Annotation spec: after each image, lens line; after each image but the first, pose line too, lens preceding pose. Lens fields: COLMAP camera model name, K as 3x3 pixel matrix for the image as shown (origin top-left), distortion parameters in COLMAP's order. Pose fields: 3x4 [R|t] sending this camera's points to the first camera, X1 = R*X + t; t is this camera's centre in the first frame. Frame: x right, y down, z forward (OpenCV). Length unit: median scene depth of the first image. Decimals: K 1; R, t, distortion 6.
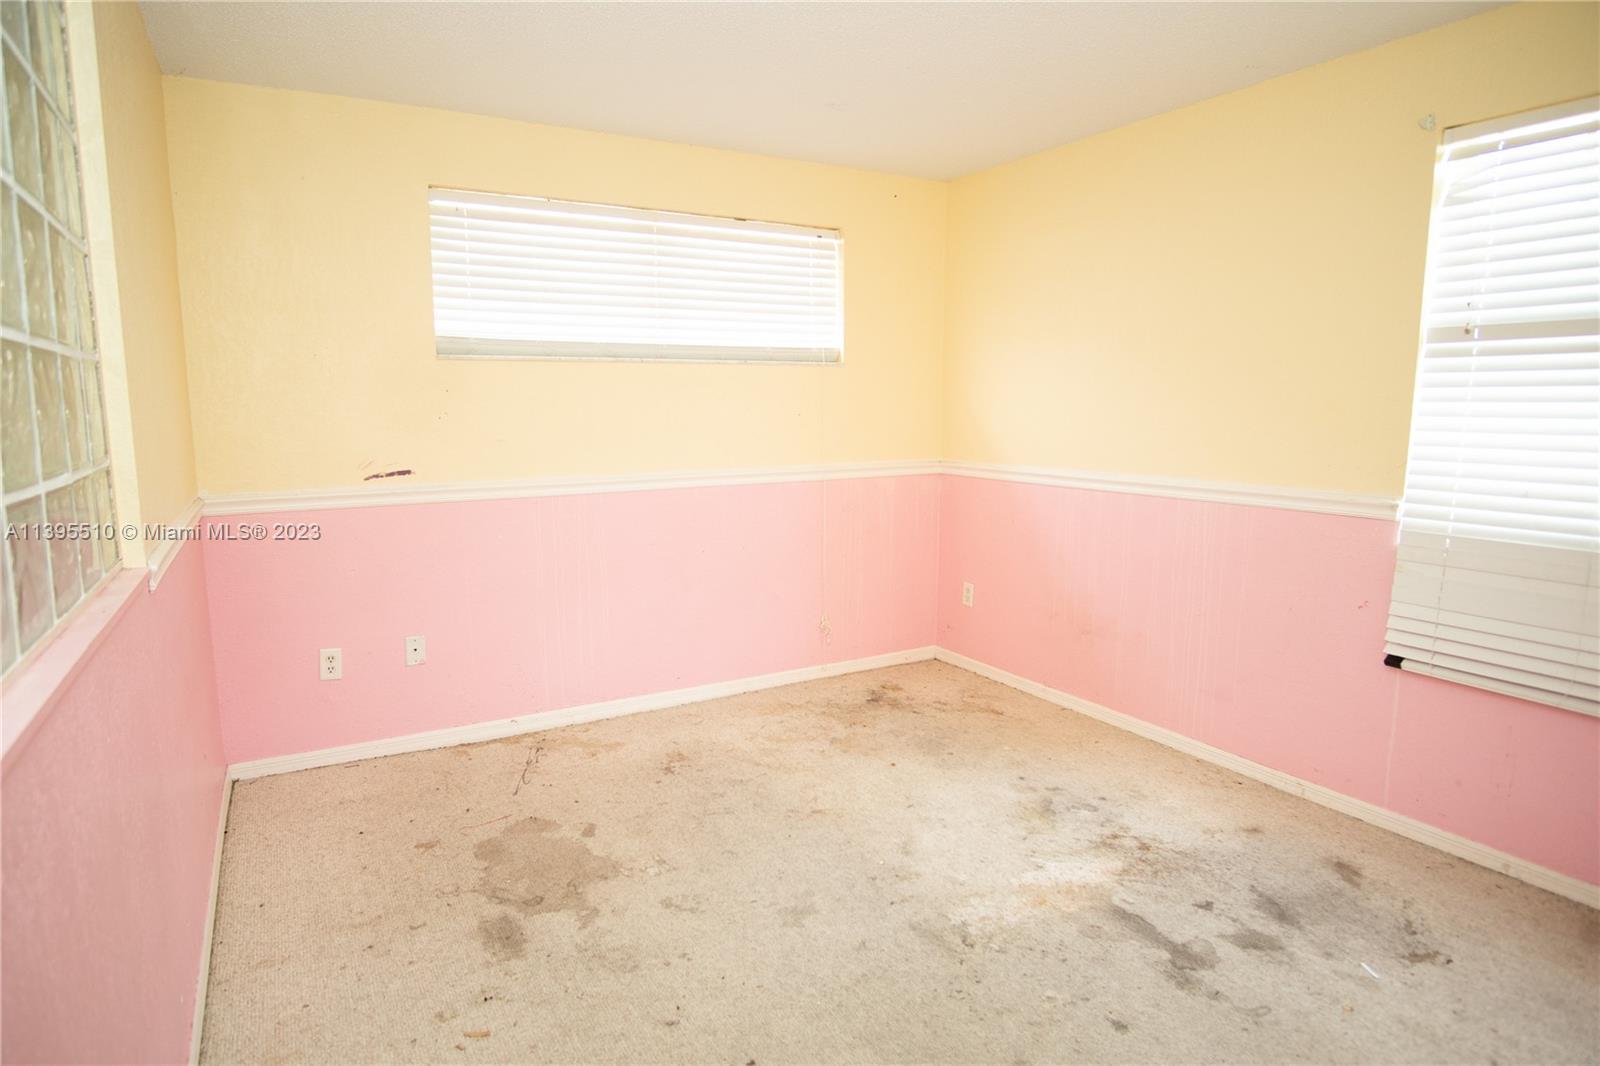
lens RADIAL K [[917.4, 0, 793.8], [0, 917.4, 526.9], [0, 0, 1]] dist [0.000799, 0.000448]
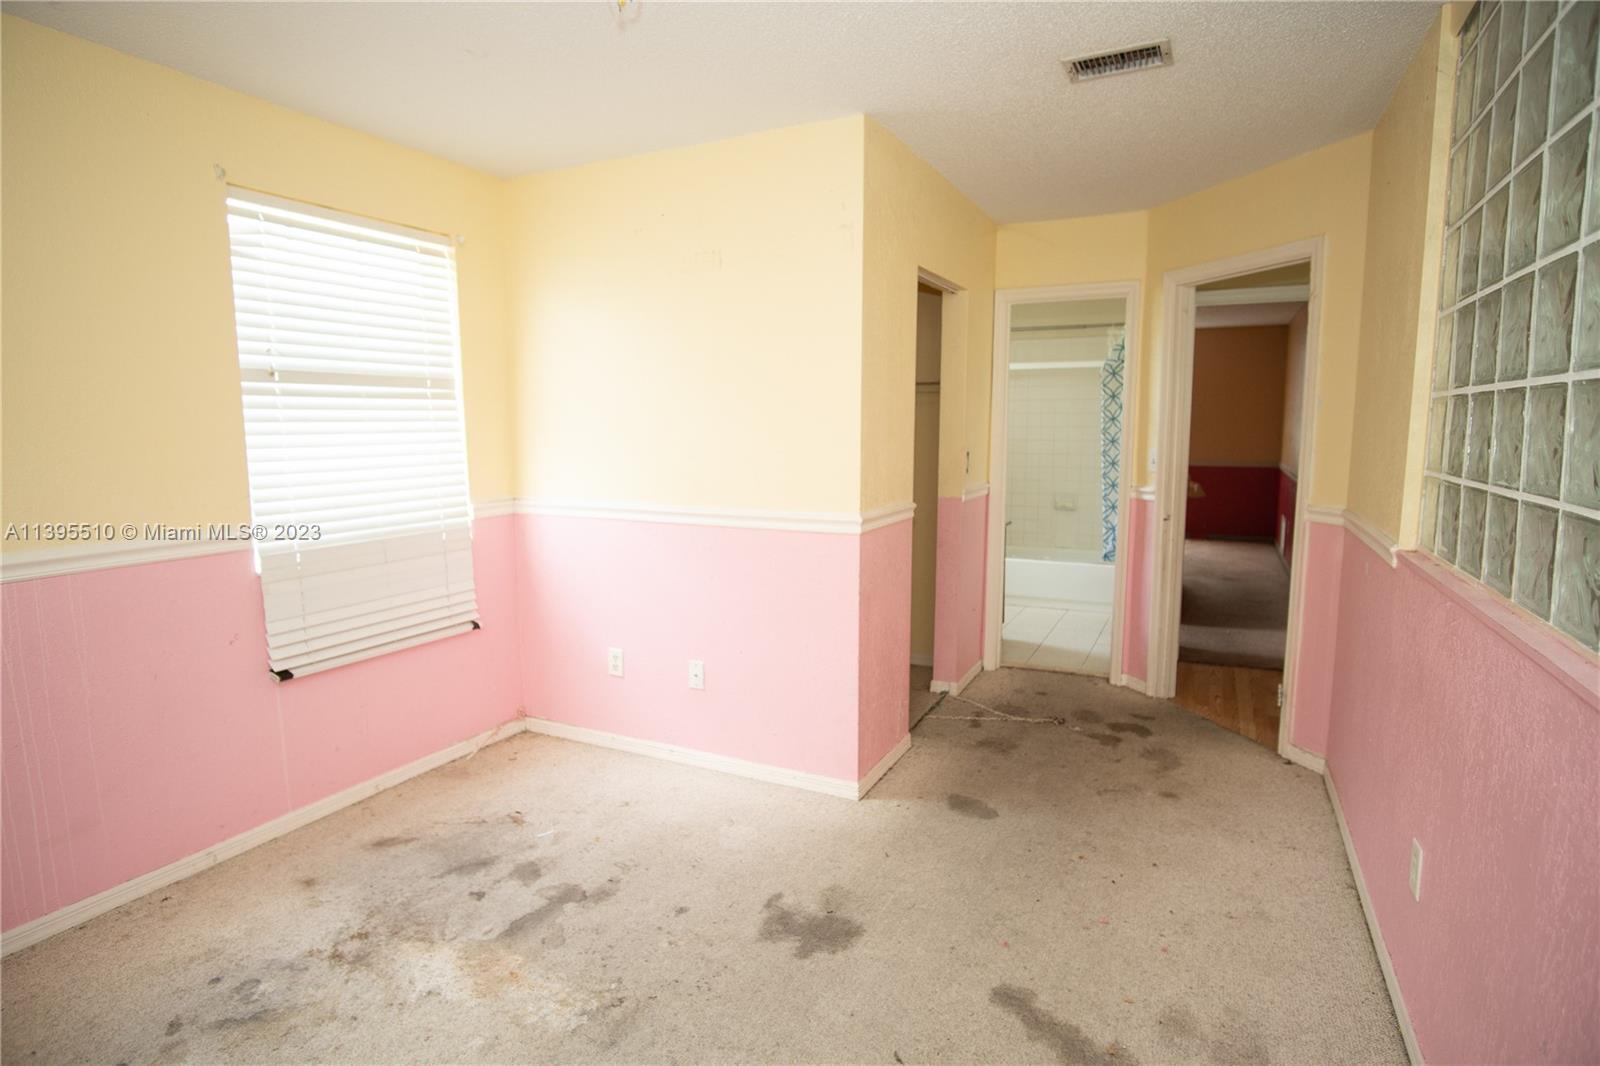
lens RADIAL K [[851.8, 0, 797.6], [0, 851.8, 533.2], [0, 0, 1]] dist [-0.035307, 0.010066]
pose [[-0.555997, -0.100631, 0.825070, -0.531786], [0.121677, 0.972096, 0.200558, -0.155860], [-0.822230, 0.211901, -0.528238, 1.095636]]
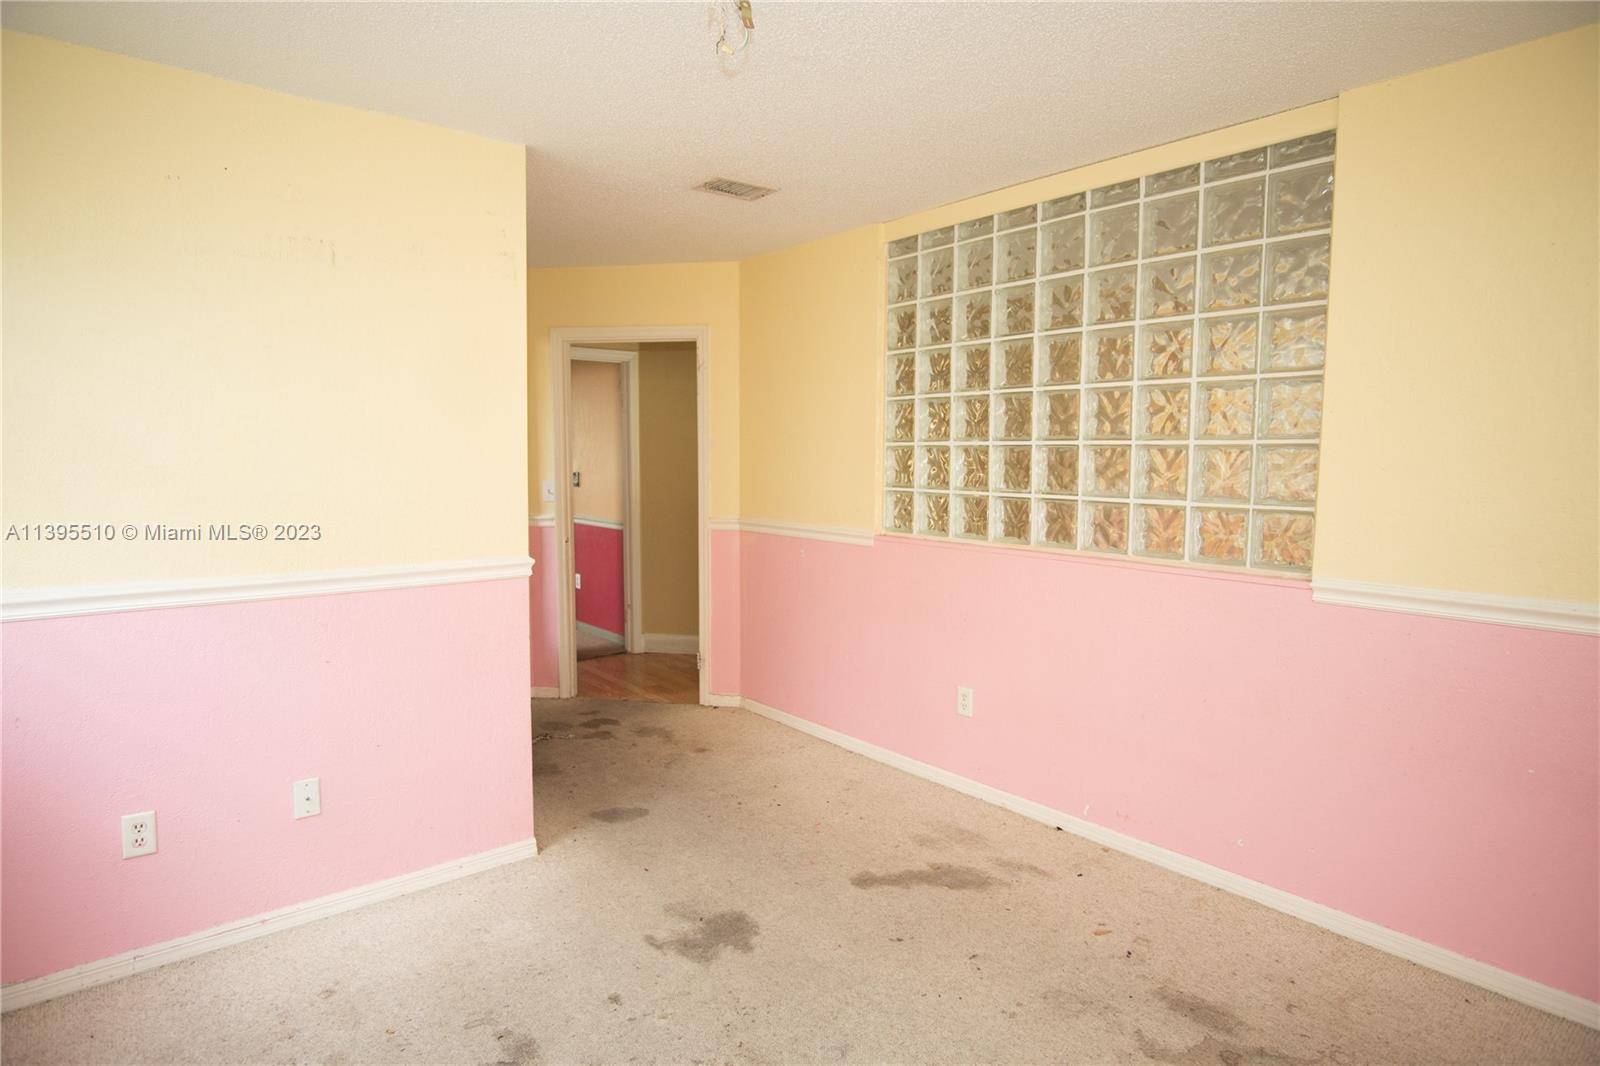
lens RADIAL K [[851.8, 0, 797.6], [0, 851.8, 533.2], [0, 0, 1]] dist [-0.035307, 0.010066]
pose [[-0.985308, 0.014861, -0.170139, 0.235392], [-0.024980, 0.972953, 0.229650, -0.231787], [0.168950, 0.230526, -0.958287, 1.533971]]
